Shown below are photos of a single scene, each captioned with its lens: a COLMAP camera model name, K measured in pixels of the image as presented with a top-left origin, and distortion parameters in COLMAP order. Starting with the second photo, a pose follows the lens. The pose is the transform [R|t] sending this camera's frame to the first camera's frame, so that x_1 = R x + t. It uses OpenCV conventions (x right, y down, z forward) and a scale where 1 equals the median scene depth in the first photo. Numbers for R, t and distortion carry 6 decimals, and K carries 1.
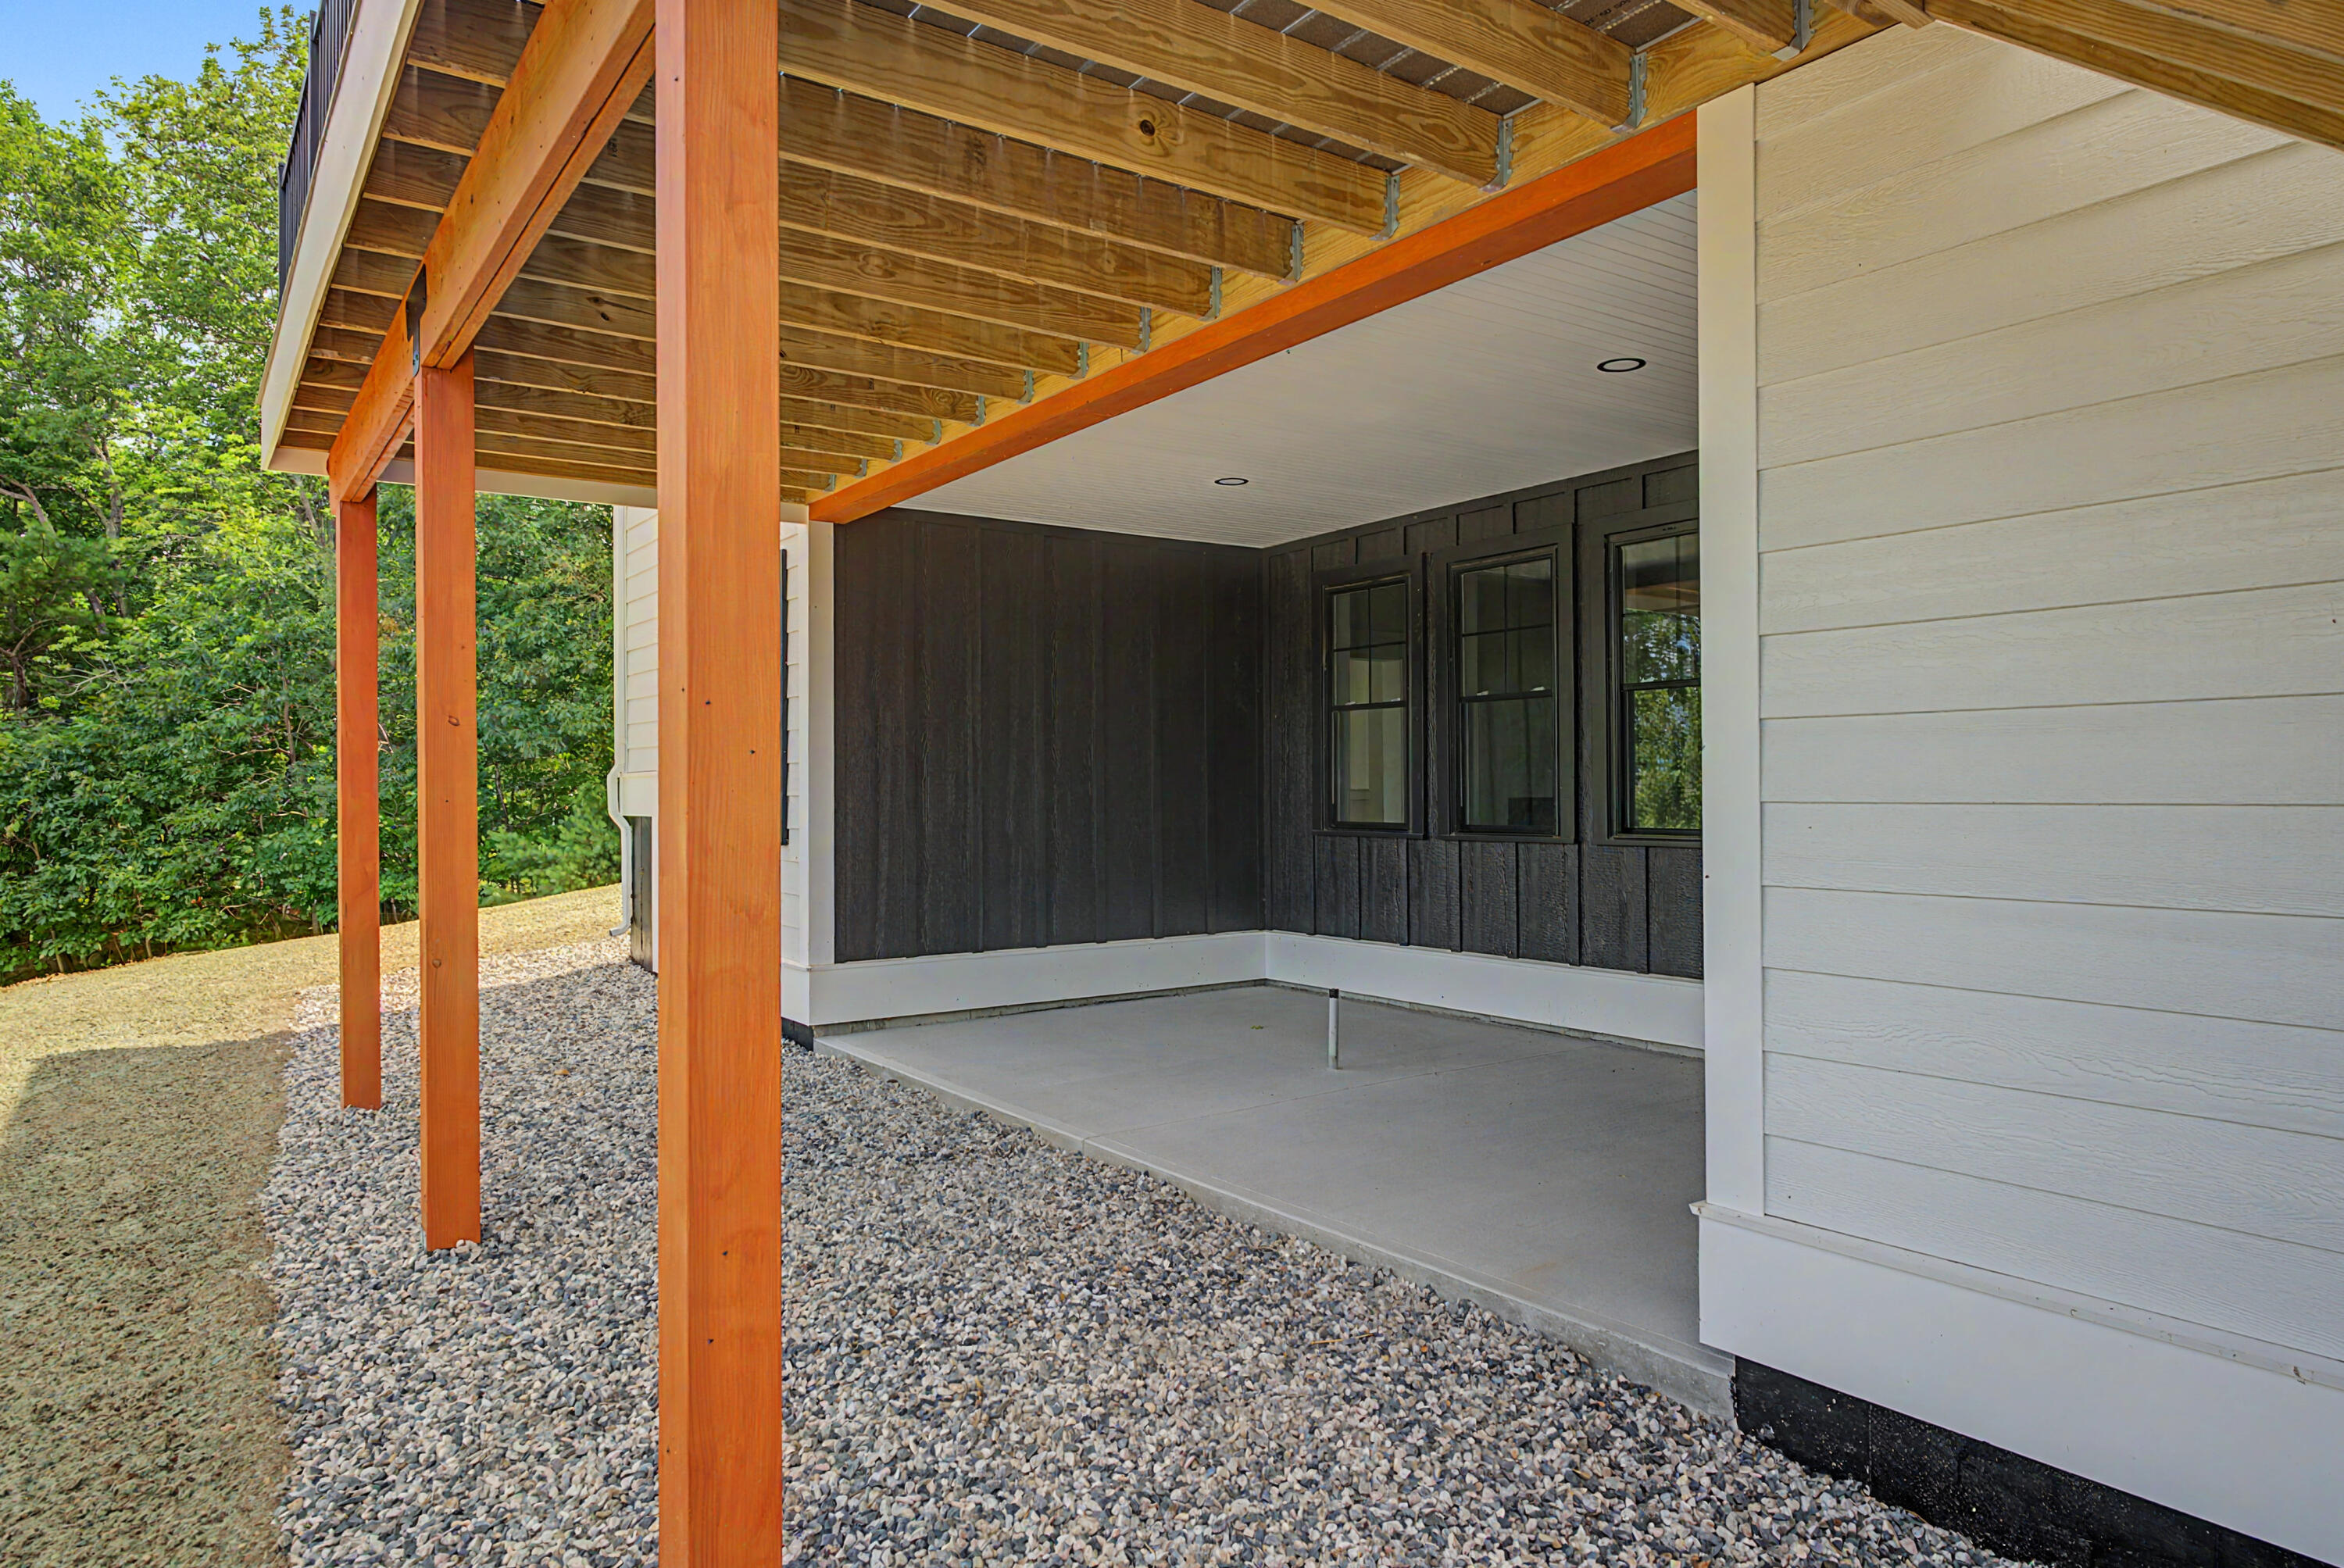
lens RADIAL K [[1459.2, 0, 1172.0], [0, 1459.2, 784.0], [0, 0, 1]] dist [0.000375, 0.000028]
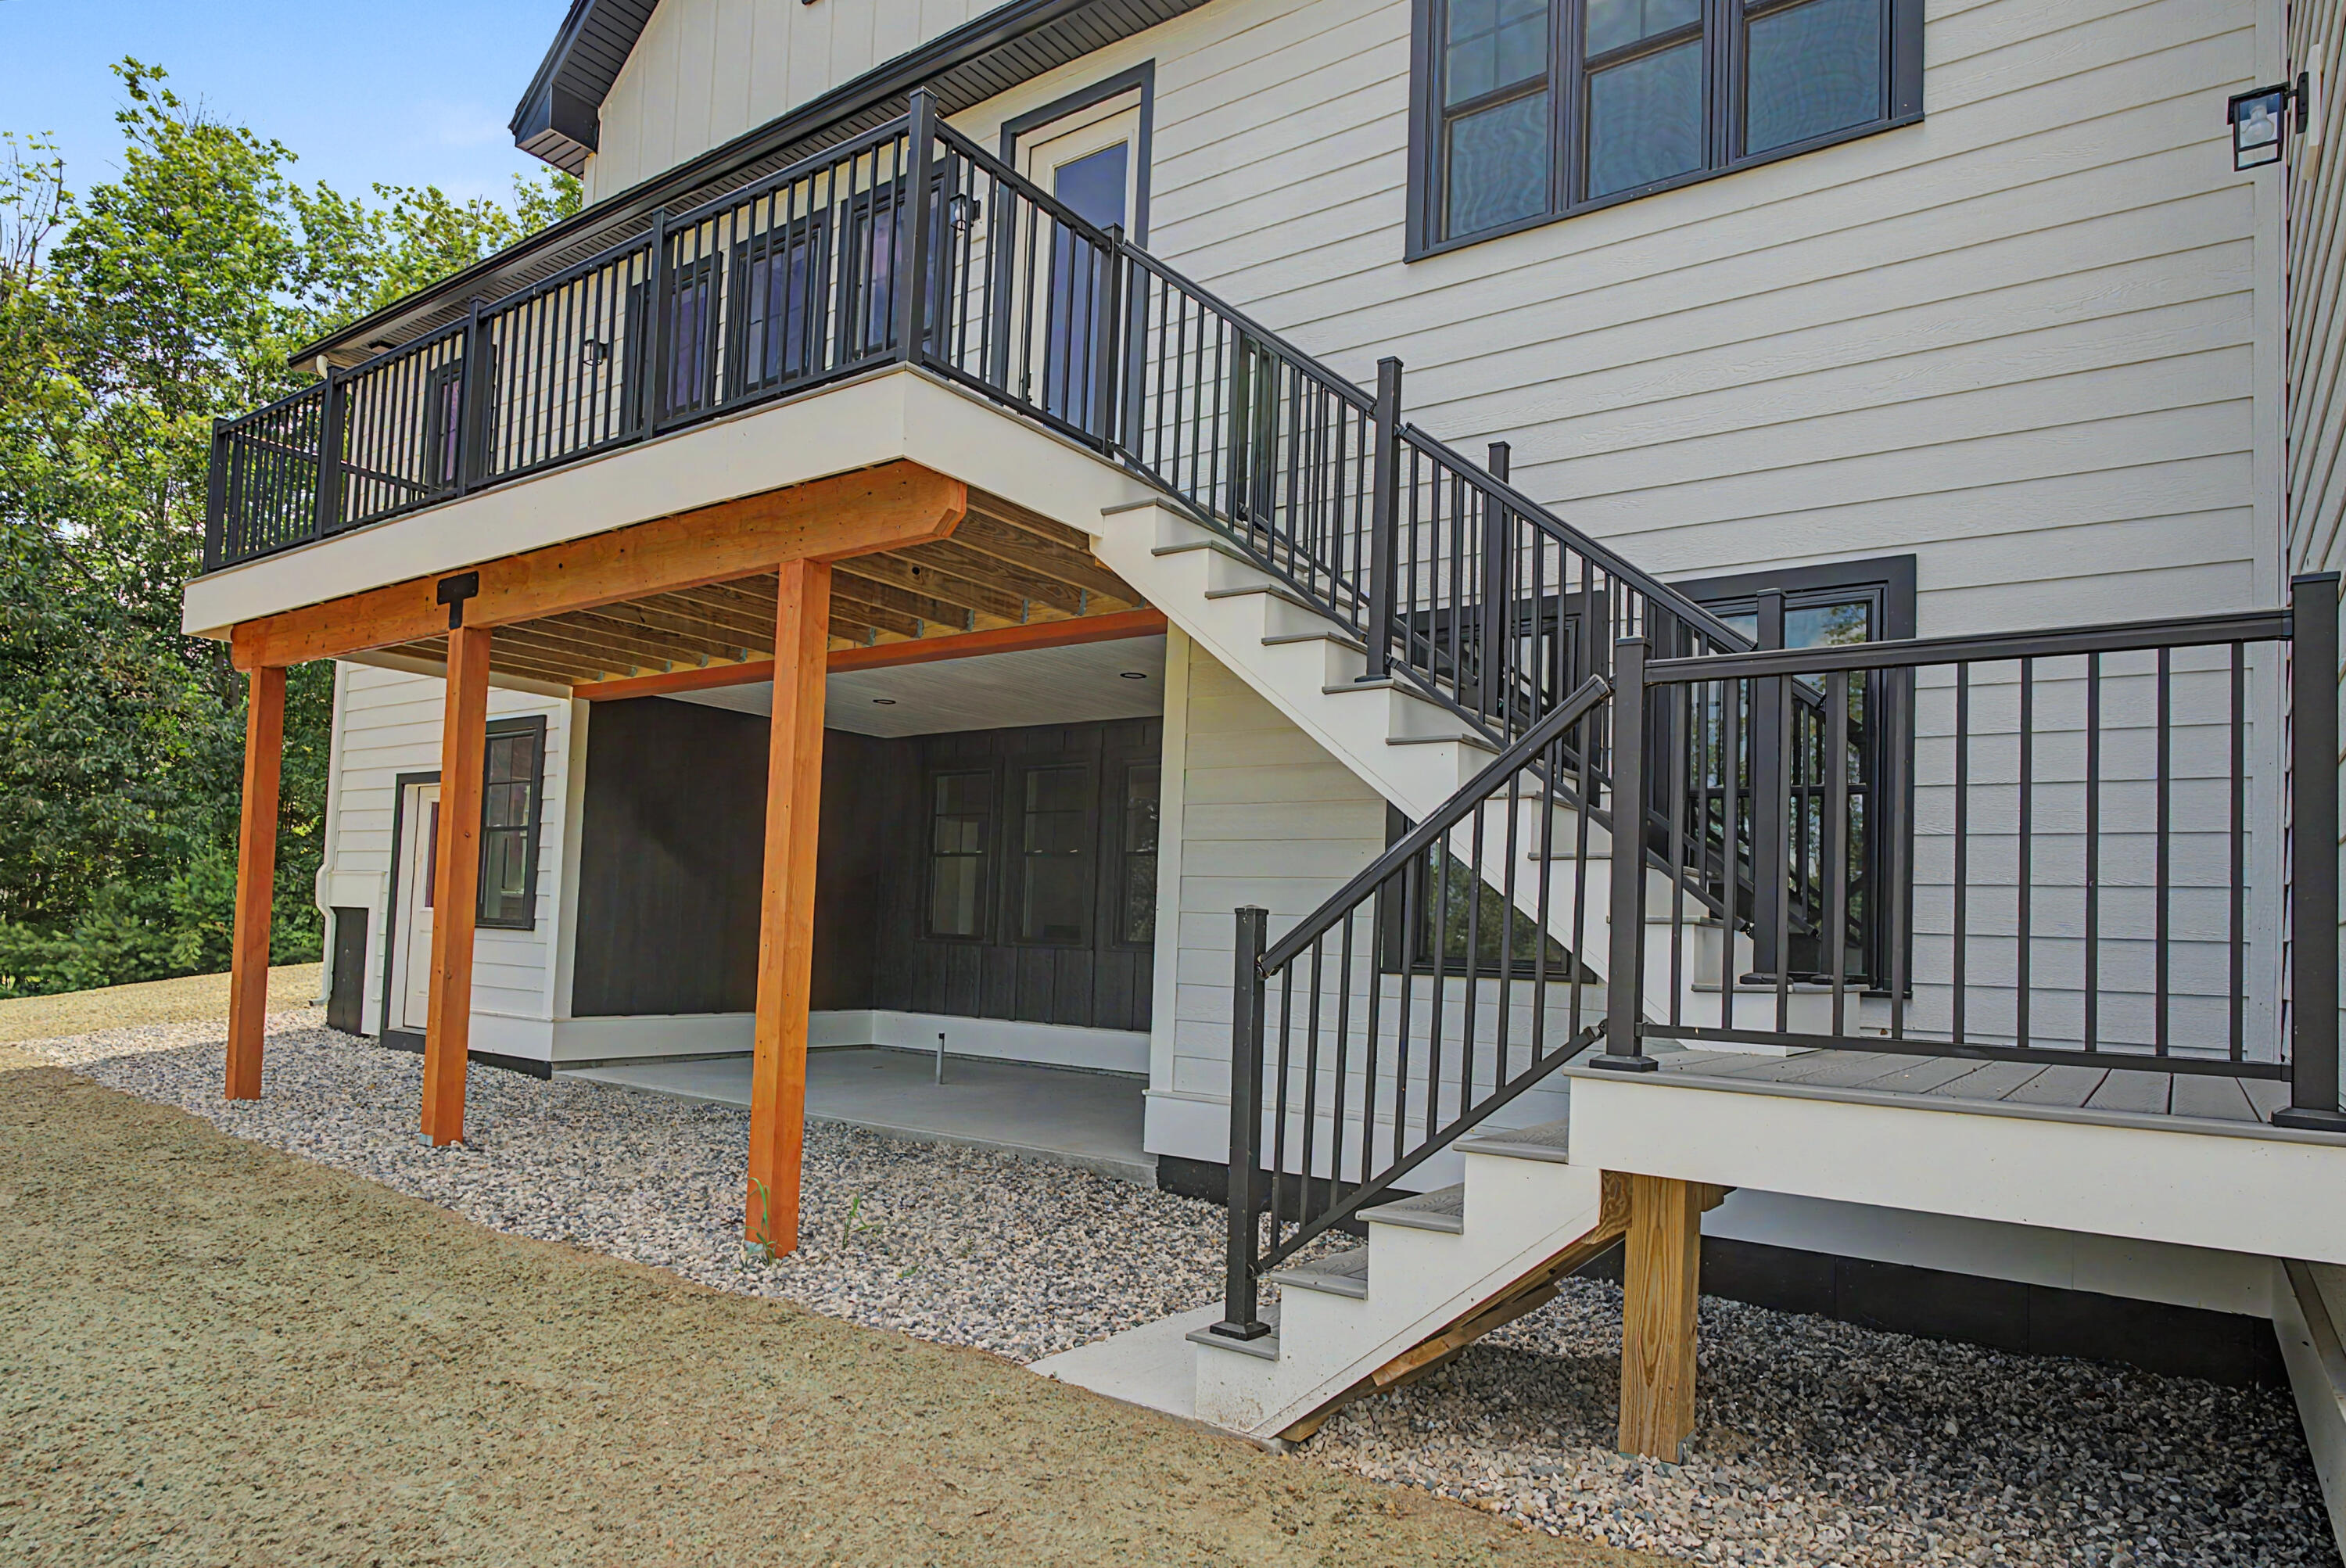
lens RADIAL K [[1397.1, 0, 1175.2], [0, 1397.1, 878.7], [0, 0, 1]] dist [-0.004336, -0.001470]
pose [[0.942395, 0.054820, 0.329981, -0.136234], [-0.043824, 0.998211, -0.040676, 0.020904], [-0.331620, 0.023872, 0.943111, -0.441285]]
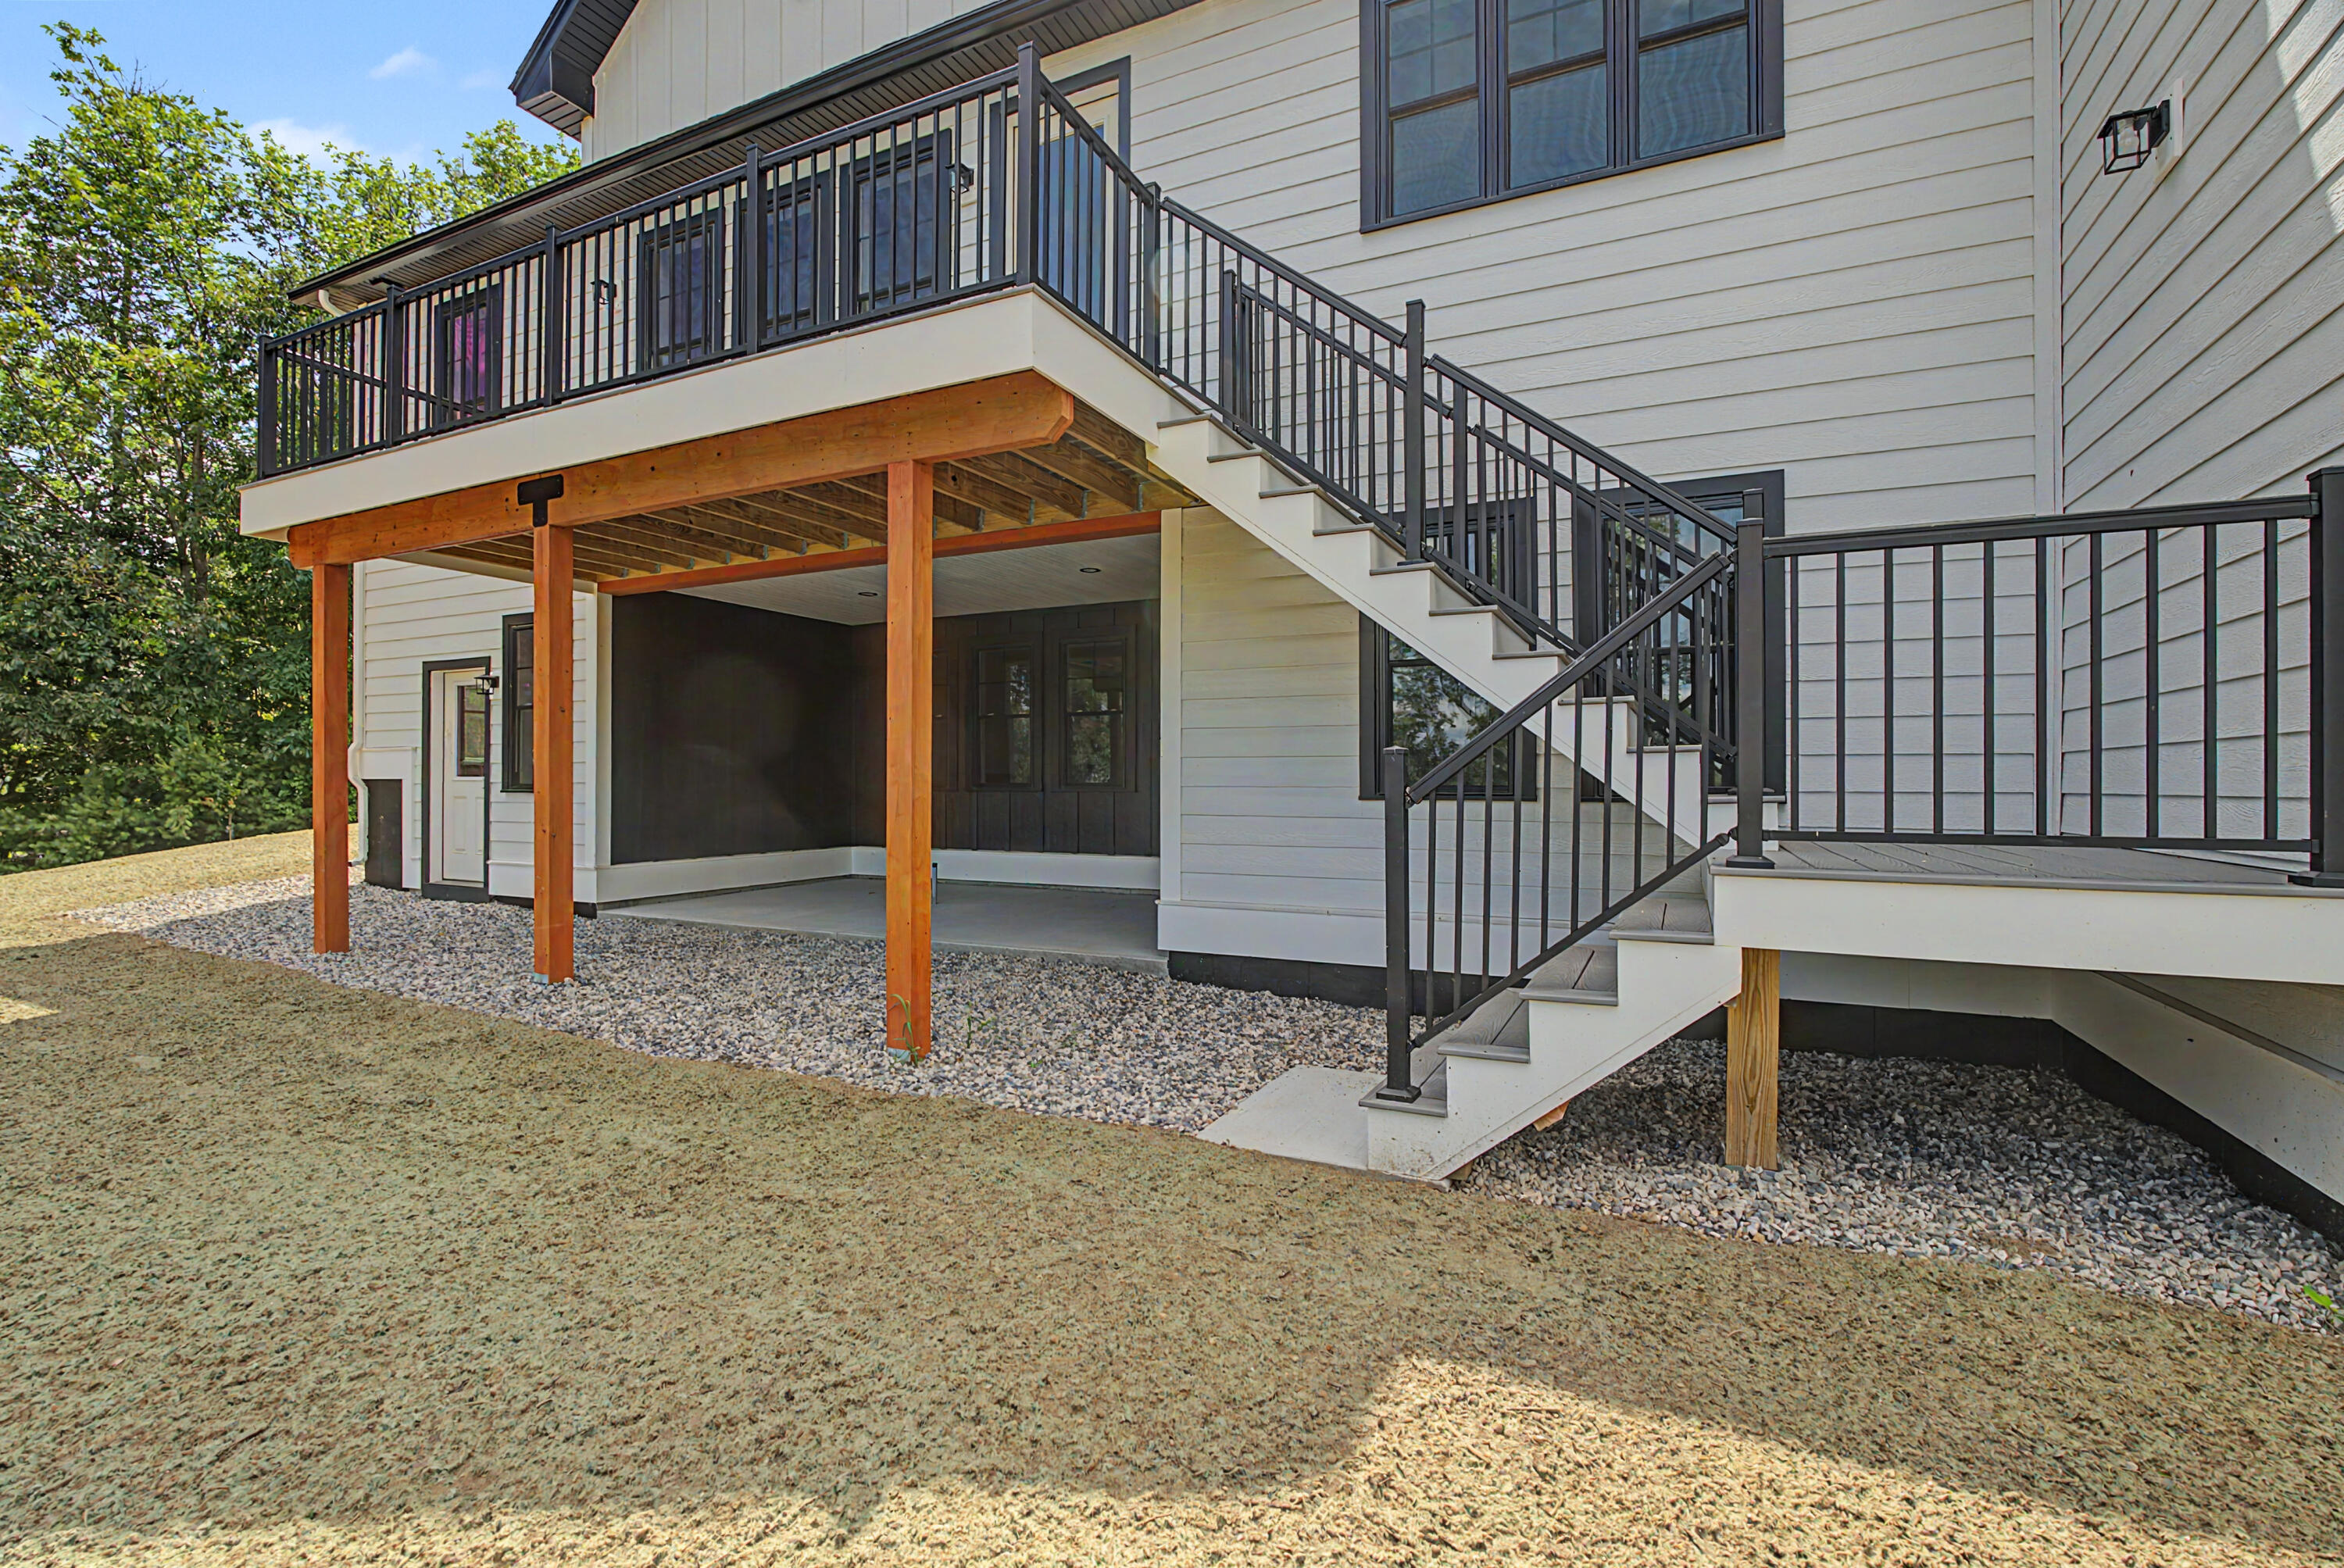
lens RADIAL K [[1046.2, 0, 1172.0], [0, 1046.2, 784.0], [0, 0, 1]] dist [-0.011571, 0.000005]
pose [[0.874528, 0.006336, 0.484934, -0.249444], [-0.008364, 0.999963, 0.002019, 0.024915], [-0.484903, -0.005822, 0.874548, -0.325230]]
